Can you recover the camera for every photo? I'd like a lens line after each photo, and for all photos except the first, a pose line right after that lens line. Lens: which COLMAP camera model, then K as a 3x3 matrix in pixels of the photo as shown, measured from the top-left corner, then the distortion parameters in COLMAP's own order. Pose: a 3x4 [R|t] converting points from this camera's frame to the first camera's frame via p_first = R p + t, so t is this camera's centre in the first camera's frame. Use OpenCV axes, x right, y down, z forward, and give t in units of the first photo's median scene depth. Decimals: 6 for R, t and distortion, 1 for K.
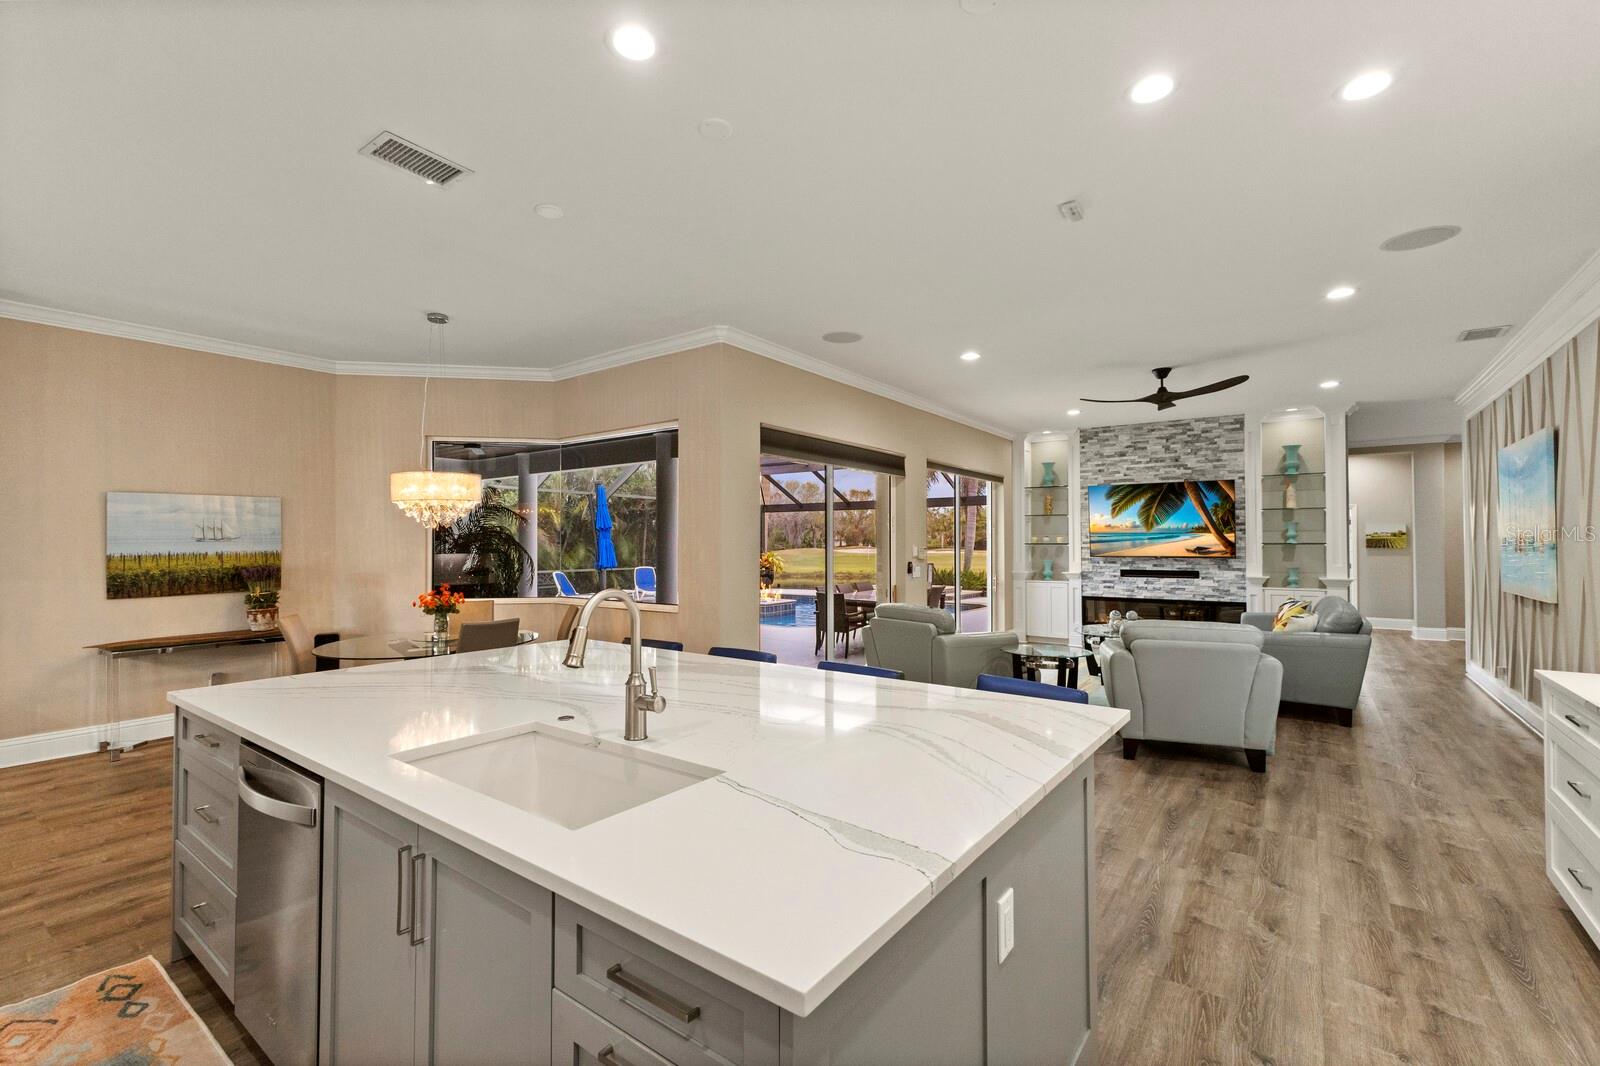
lens RADIAL K [[689.2, 0, 801.0], [0, 689.2, 531.6], [0, 0, 1]] dist [0.011553, -0.002111]
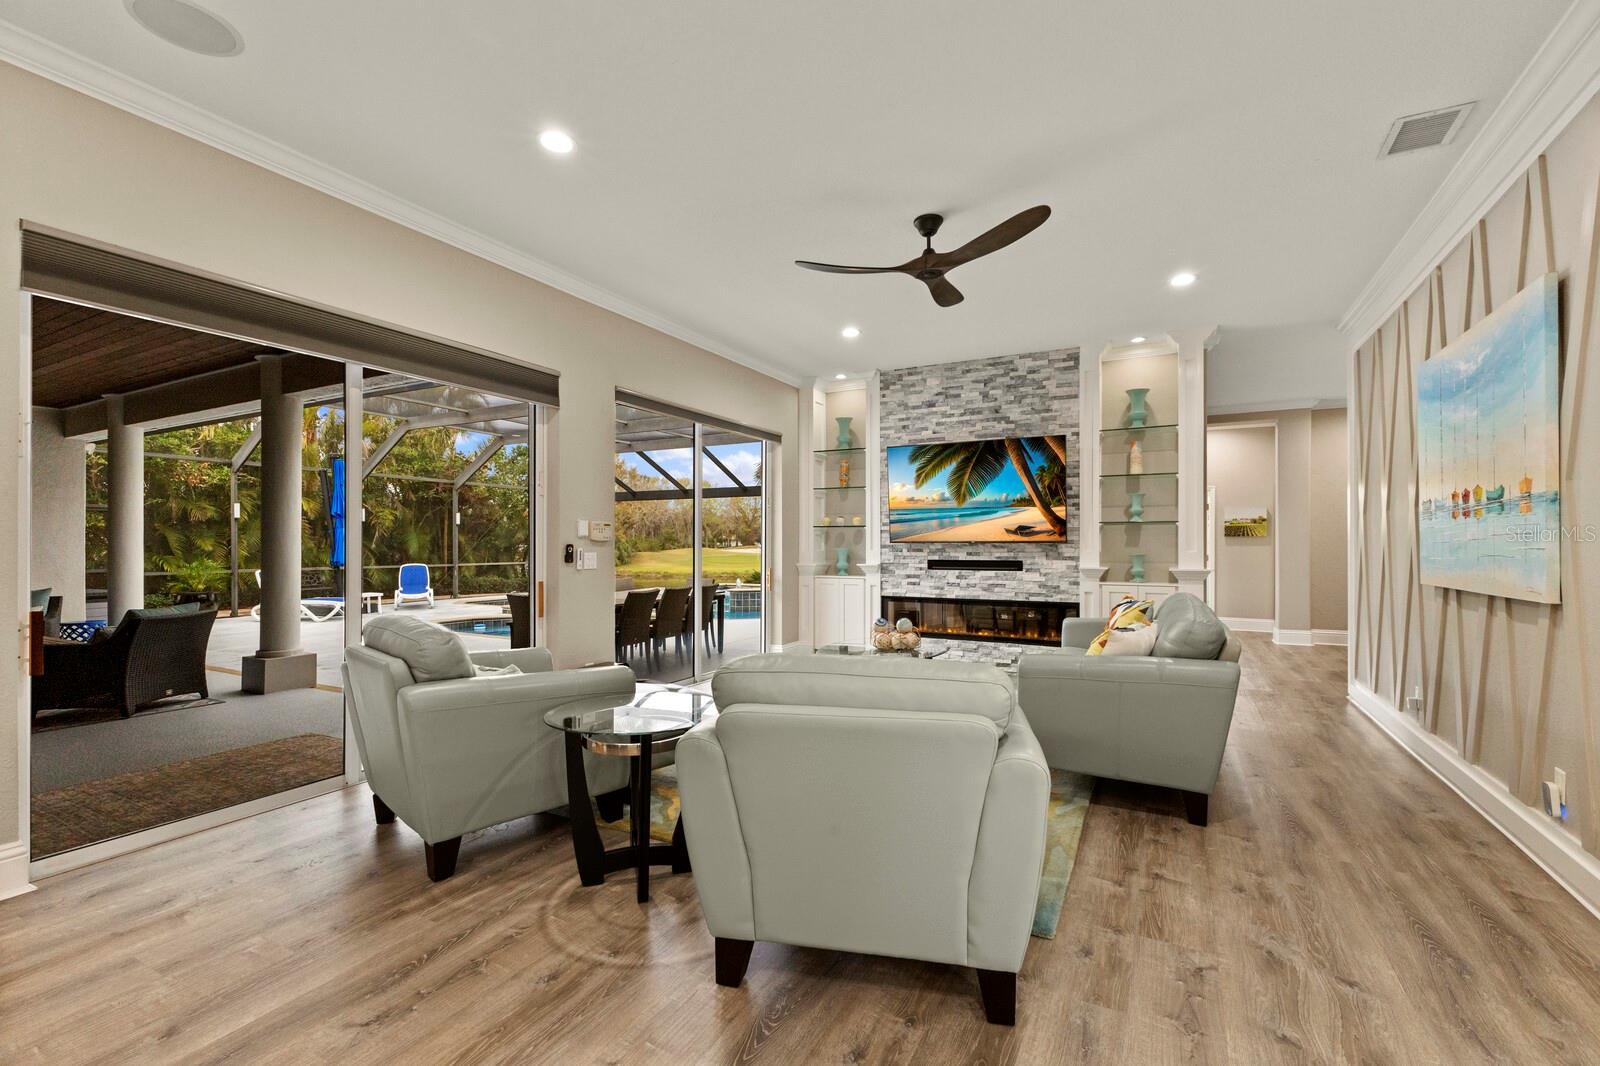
lens RADIAL K [[689.2, 0, 800.5], [0, 689.2, 544.3], [0, 0, 1]] dist [0.011553, -0.002111]
pose [[0.990489, 0.000780, 0.137588, 0.243246], [-0.003179, 0.999847, 0.017218, 0.028121], [-0.137553, -0.017491, 0.990340, 0.307322]]
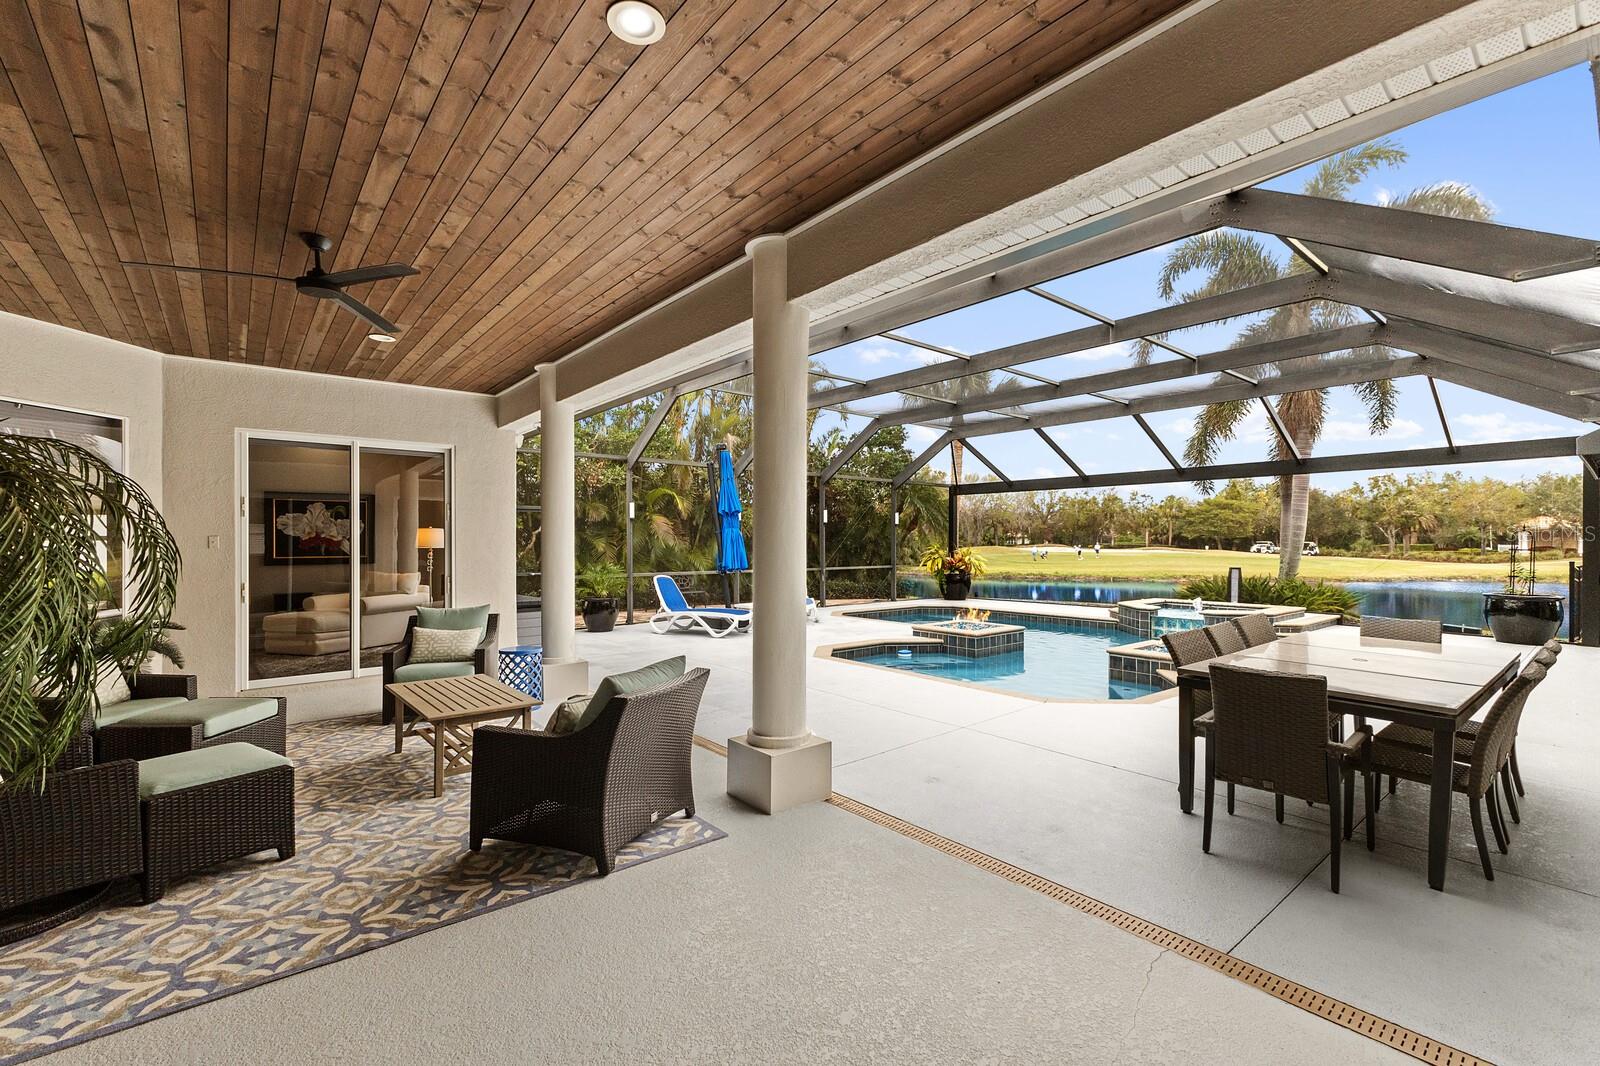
lens RADIAL K [[689.2, 0, 802.4], [0, 689.2, 545.5], [0, 0, 1]] dist [0.011553, -0.002111]
pose [[0.970229, 0.001533, -0.242185, -0.098421], [0.003924, 0.999749, 0.022049, 0.026454], [0.242158, -0.022343, 0.969980, 0.708109]]
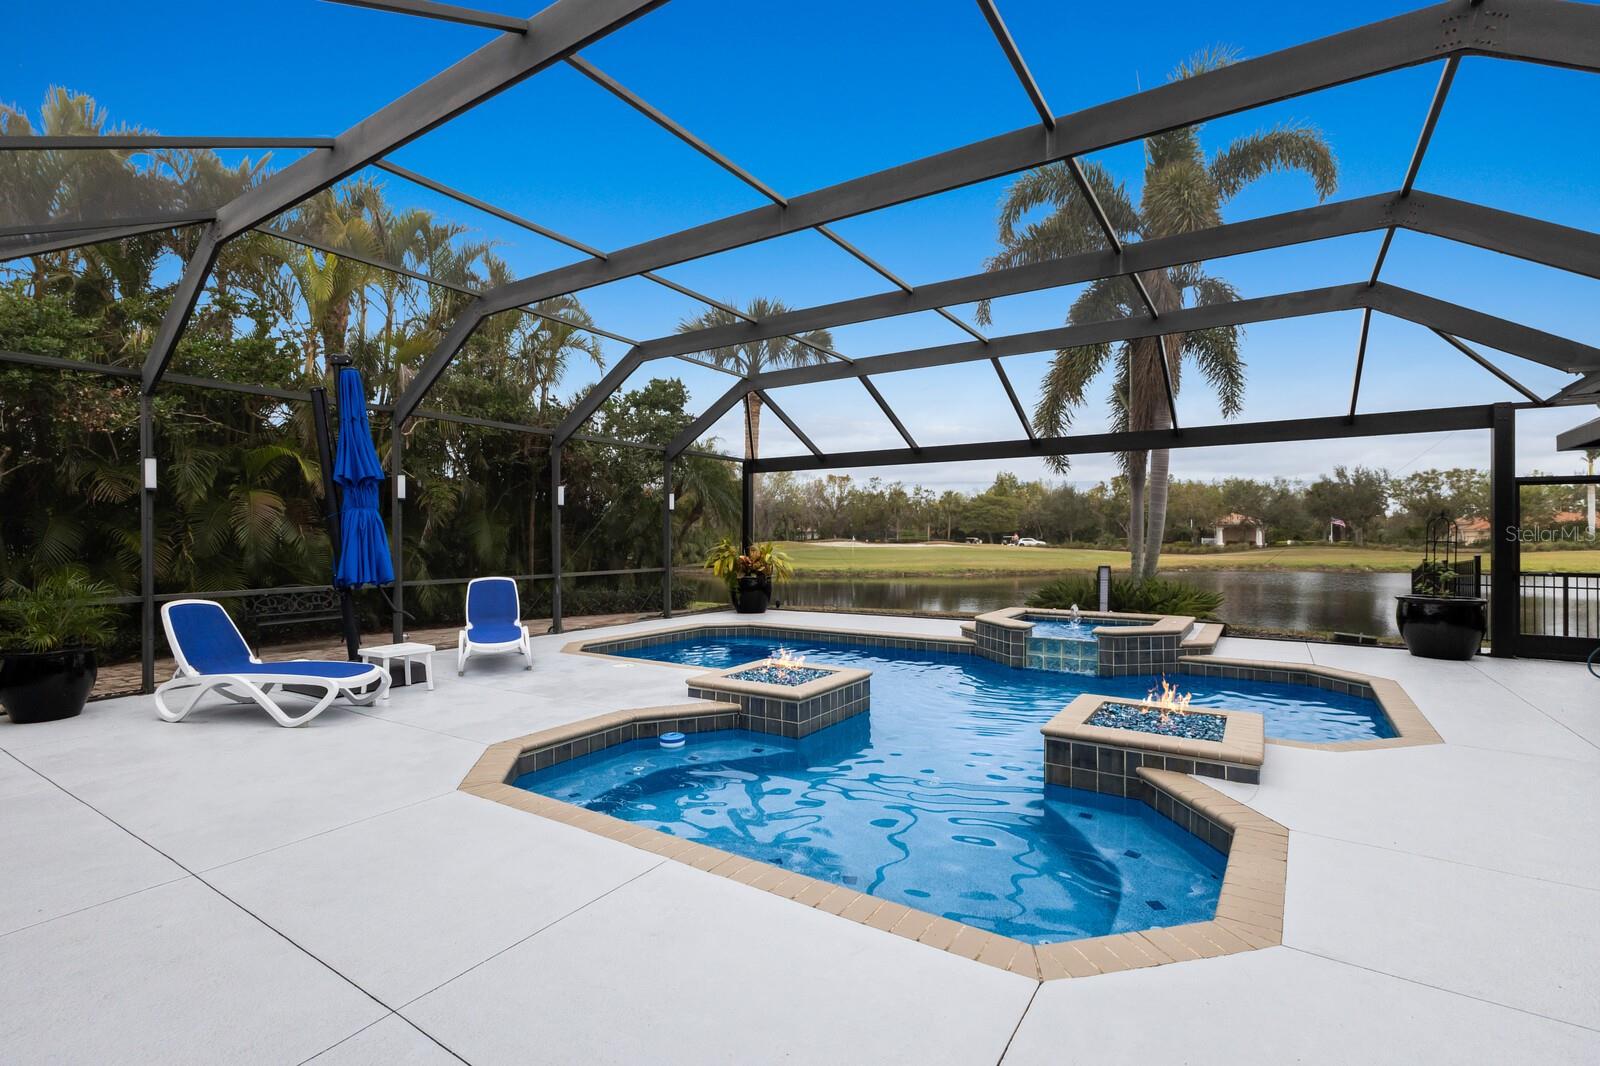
lens RADIAL K [[722.7, 0, 809.7], [0, 722.7, 537.3], [0, 0, 1]] dist [-0.008185, 0.001067]
pose [[0.997953, -0.002265, 0.063916, -0.127288], [0.001129, 0.999841, 0.017793, 0.039673], [-0.063946, -0.017685, 0.997797, 1.195612]]
